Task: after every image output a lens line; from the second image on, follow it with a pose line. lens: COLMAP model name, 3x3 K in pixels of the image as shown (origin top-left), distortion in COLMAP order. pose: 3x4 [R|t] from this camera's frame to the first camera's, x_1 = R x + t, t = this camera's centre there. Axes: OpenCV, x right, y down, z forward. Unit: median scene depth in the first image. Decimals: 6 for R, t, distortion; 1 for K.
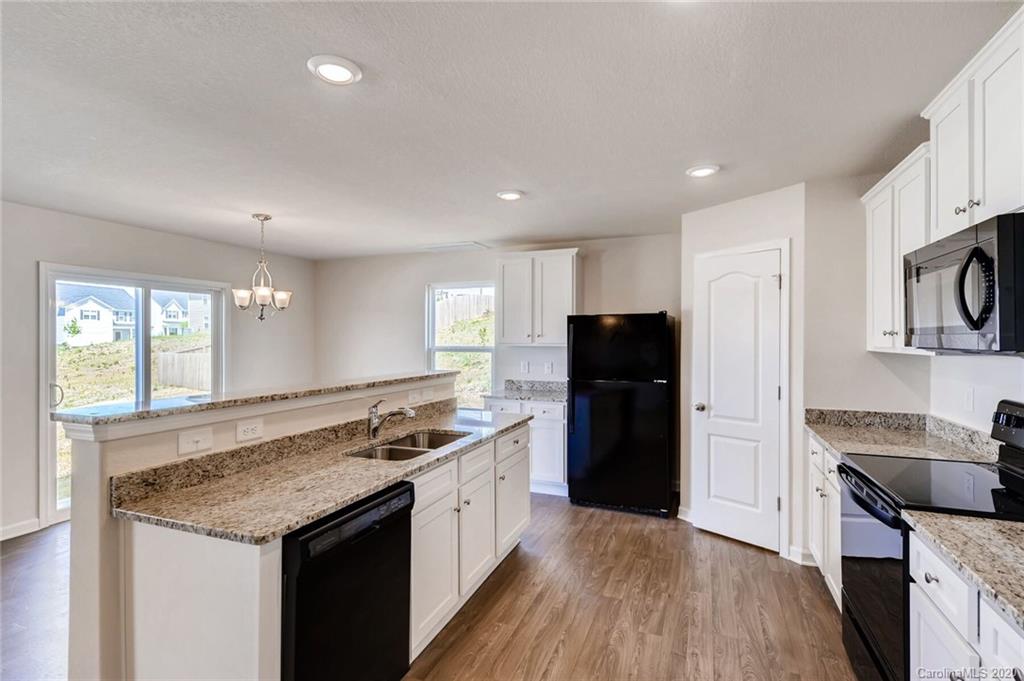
lens RADIAL K [[483.4, 0, 502.8], [0, 483.4, 337.8], [0, 0, 1]] dist [0.004926, 0.001697]
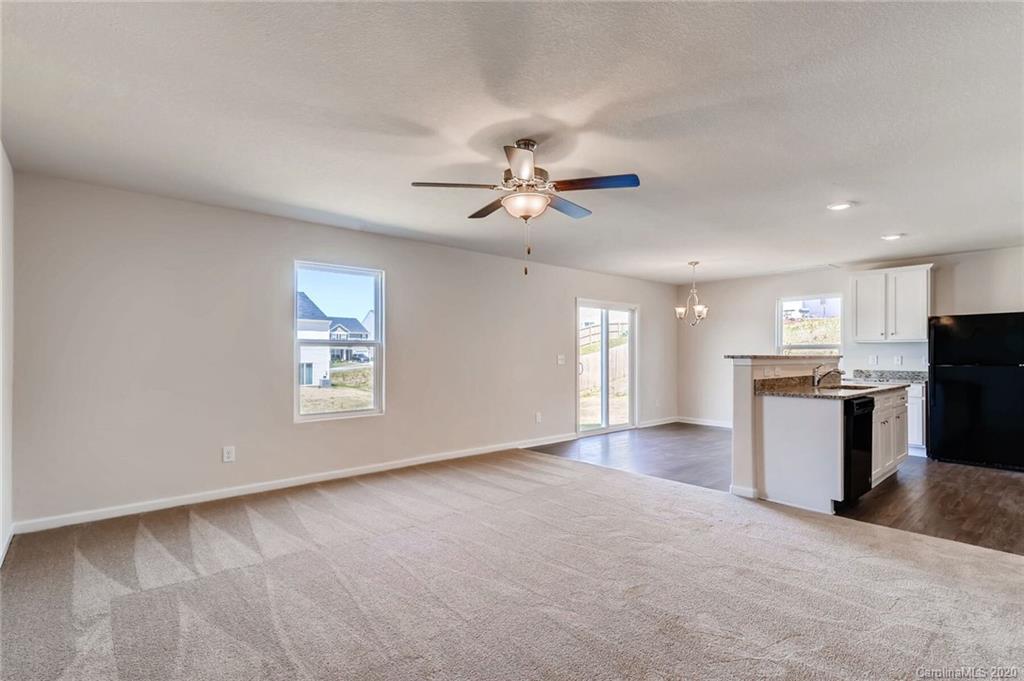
lens RADIAL K [[483.4, 0, 512.0], [0, 483.4, 350.8], [0, 0, 1]] dist [0.004926, 0.001697]
pose [[0.896489, -0.002788, -0.443058, -0.337998], [0.001598, 0.999994, -0.003059, 0.055727], [0.443064, 0.002034, 0.896488, -0.787184]]
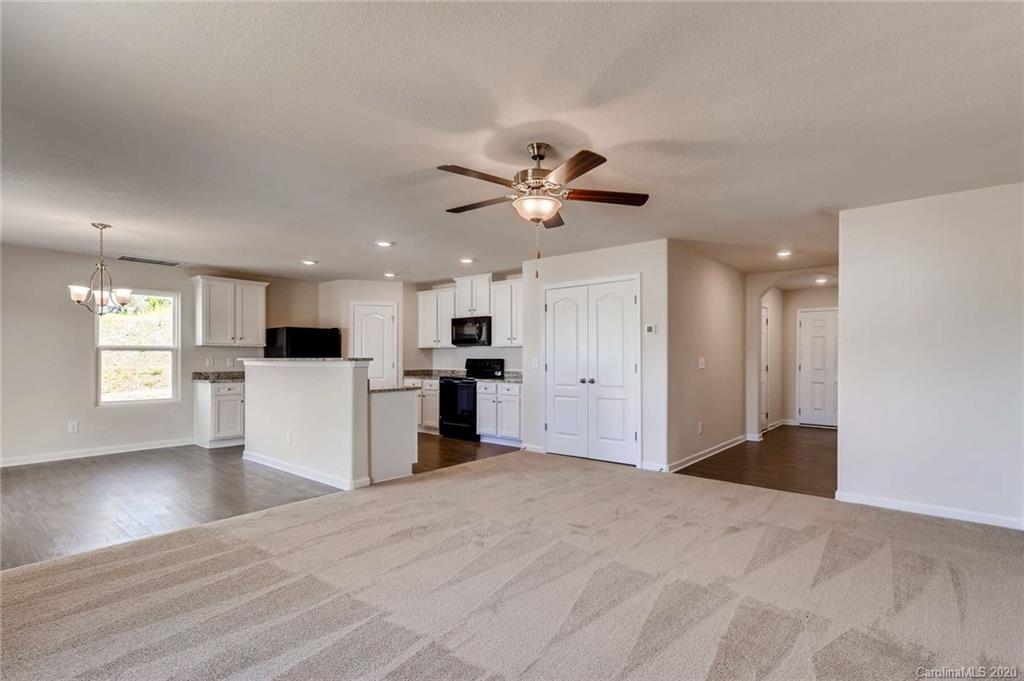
lens RADIAL K [[483.4, 0, 525.3], [0, 483.4, 358.1], [0, 0, 1]] dist [0.004926, 0.001697]
pose [[0.298366, -0.002165, 0.954449, -1.361397], [-0.005782, 0.999975, 0.004076, 0.056260], [-0.954434, -0.006734, 0.298346, -0.317168]]
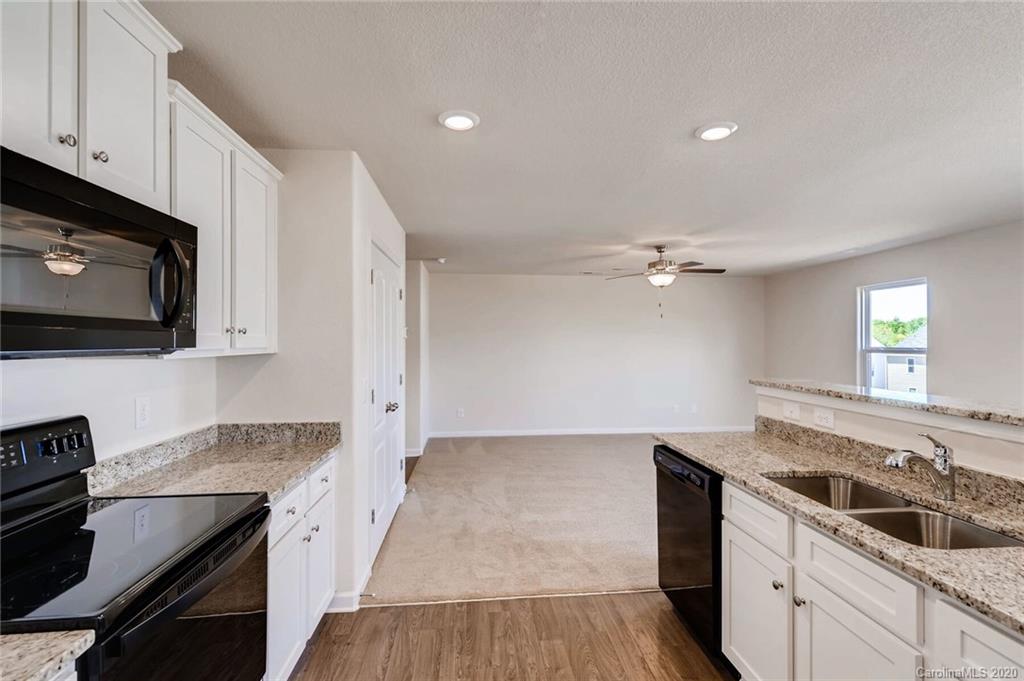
lens RADIAL K [[483.4, 0, 514.1], [0, 483.4, 338.7], [0, 0, 1]] dist [0.004926, 0.001697]
pose [[-0.880348, -0.000124, -0.474329, 0.369449], [0.004194, 0.999959, -0.008045, 0.005253], [0.474310, -0.009072, -0.880311, 0.926863]]
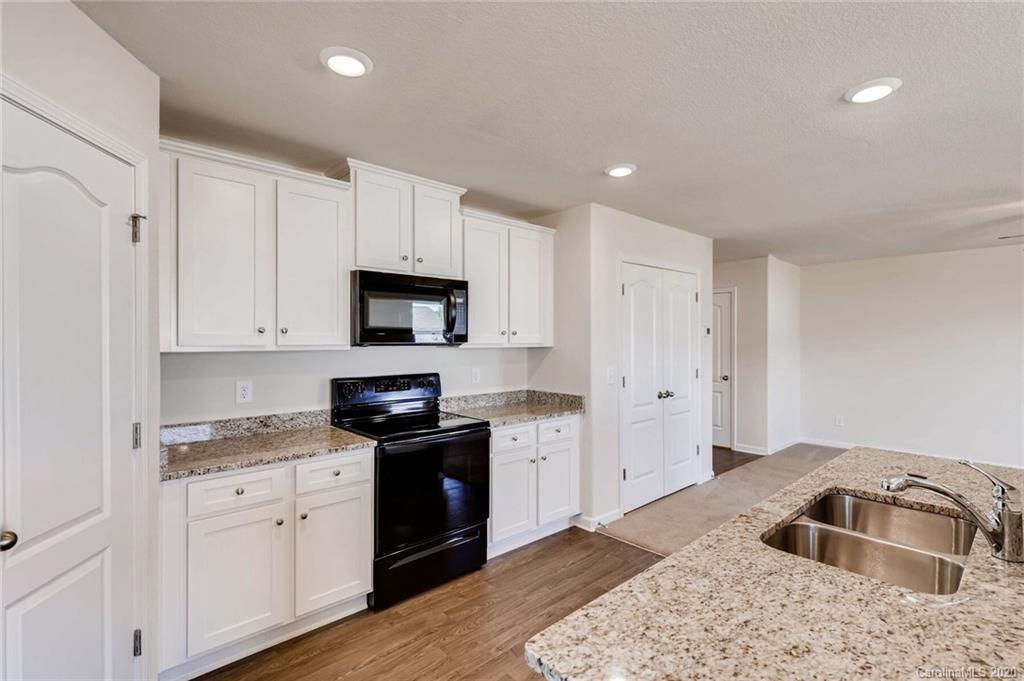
lens RADIAL K [[483.4, 0, 508.0], [0, 483.4, 339.4], [0, 0, 1]] dist [0.004926, 0.001697]
pose [[-0.895742, 0.003957, 0.444556, -0.032033], [0.001223, 0.999979, -0.006435, 0.009327], [-0.444572, -0.005220, -0.895728, 1.143367]]
